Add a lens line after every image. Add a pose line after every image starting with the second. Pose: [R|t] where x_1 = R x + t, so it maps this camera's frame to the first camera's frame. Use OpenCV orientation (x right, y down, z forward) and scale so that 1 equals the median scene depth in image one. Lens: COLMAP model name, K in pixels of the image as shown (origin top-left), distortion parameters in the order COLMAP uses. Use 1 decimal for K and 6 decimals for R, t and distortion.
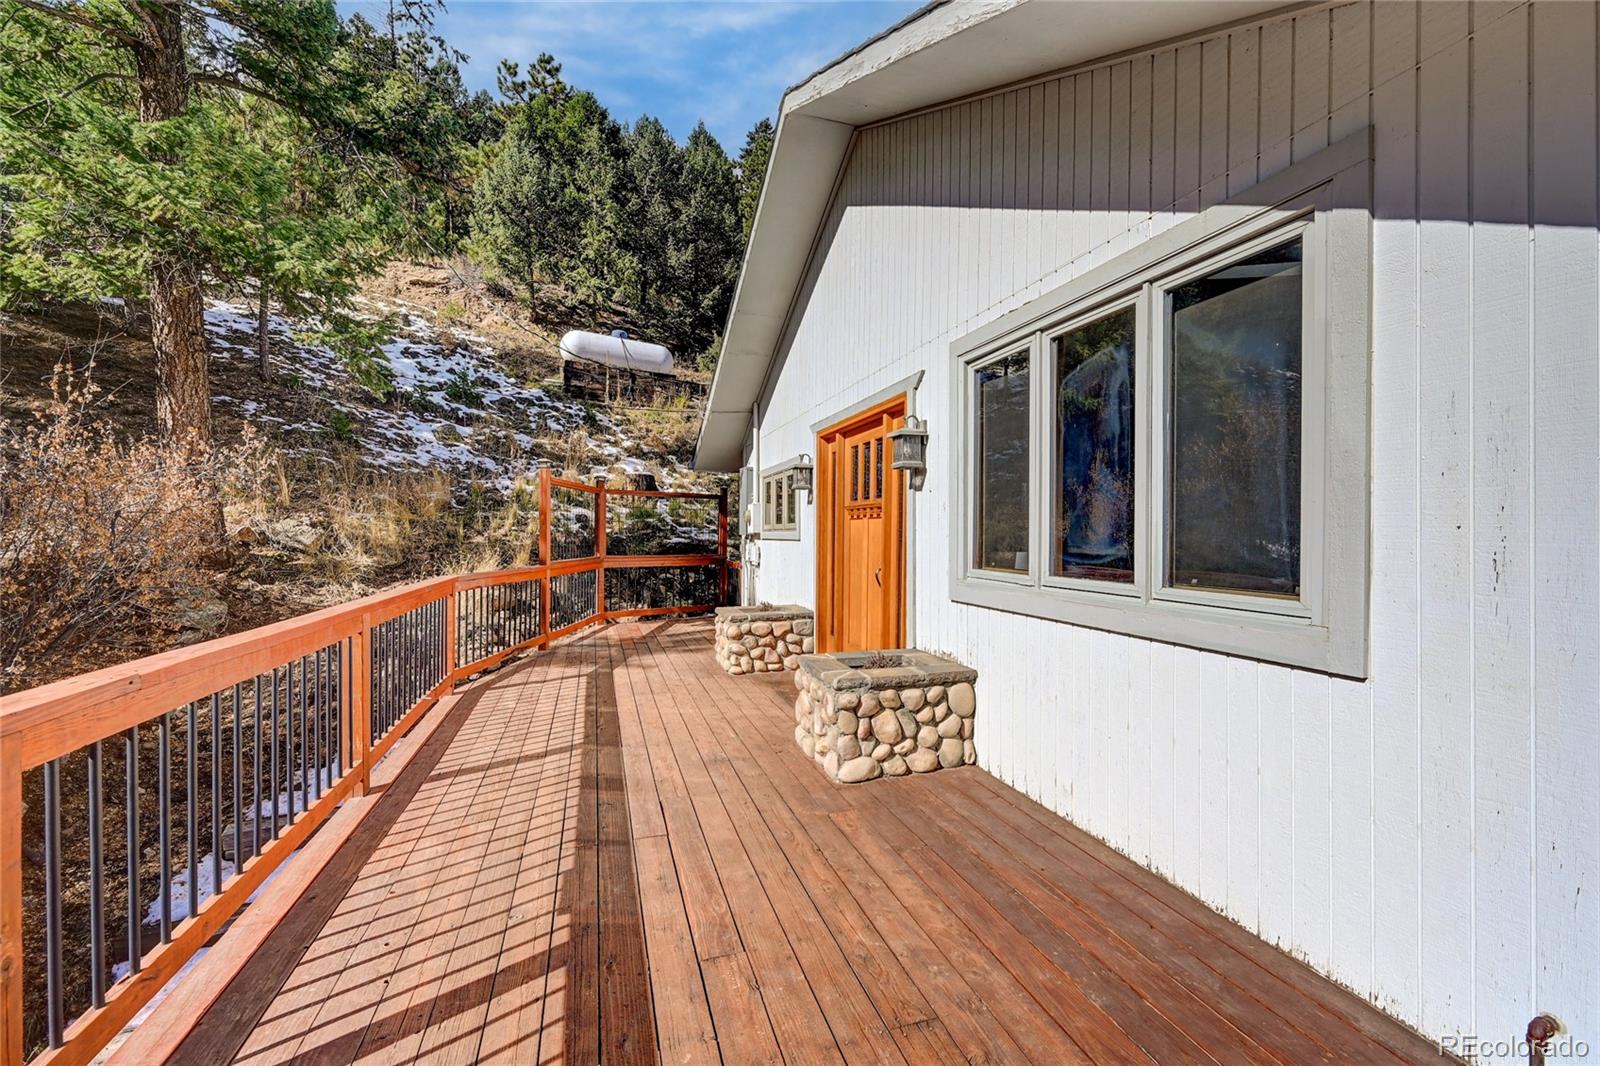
lens RADIAL K [[693.1, 0, 800.4], [0, 693.1, 535.8], [0, 0, 1]] dist [0.000202, 0.000006]
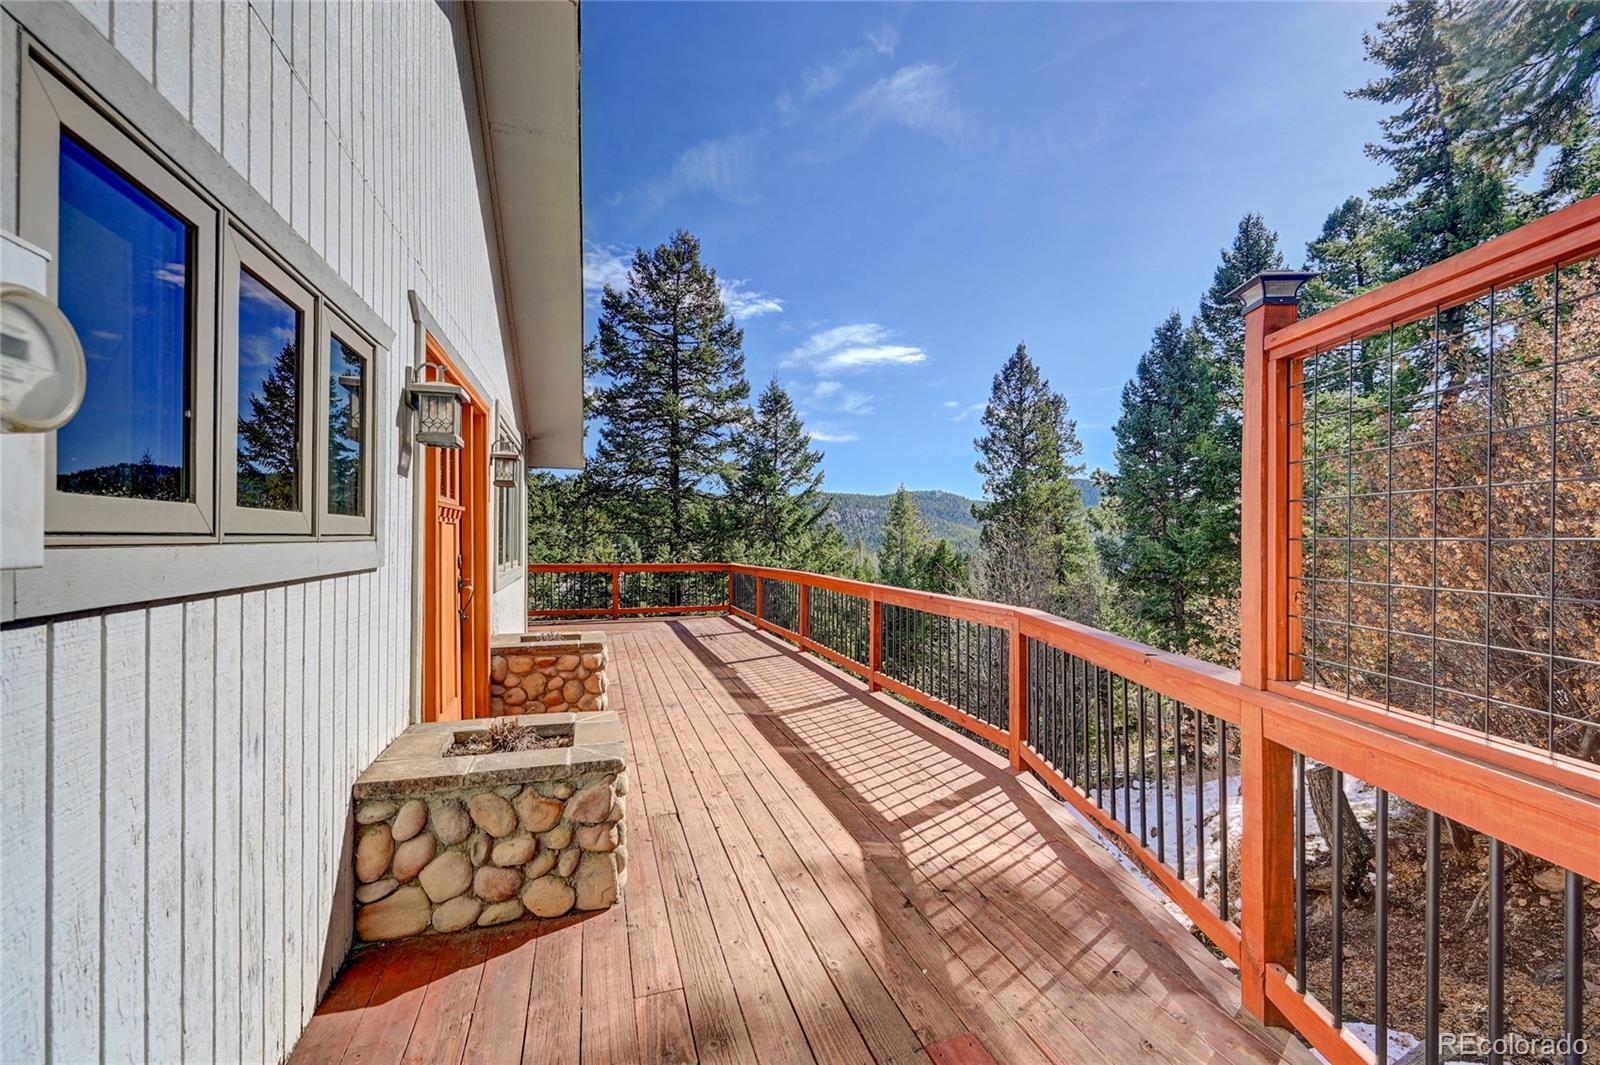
lens RADIAL K [[643.1, 0, 800.0], [0, 643.1, 536.9], [0, 0, 1]] dist [0.000055, 0.000000]
pose [[-0.999828, -0.010908, -0.015015, -0.329991], [-0.010899, 0.999940, -0.000653, -0.018990], [0.015021, -0.000490, -0.999887, 2.130745]]
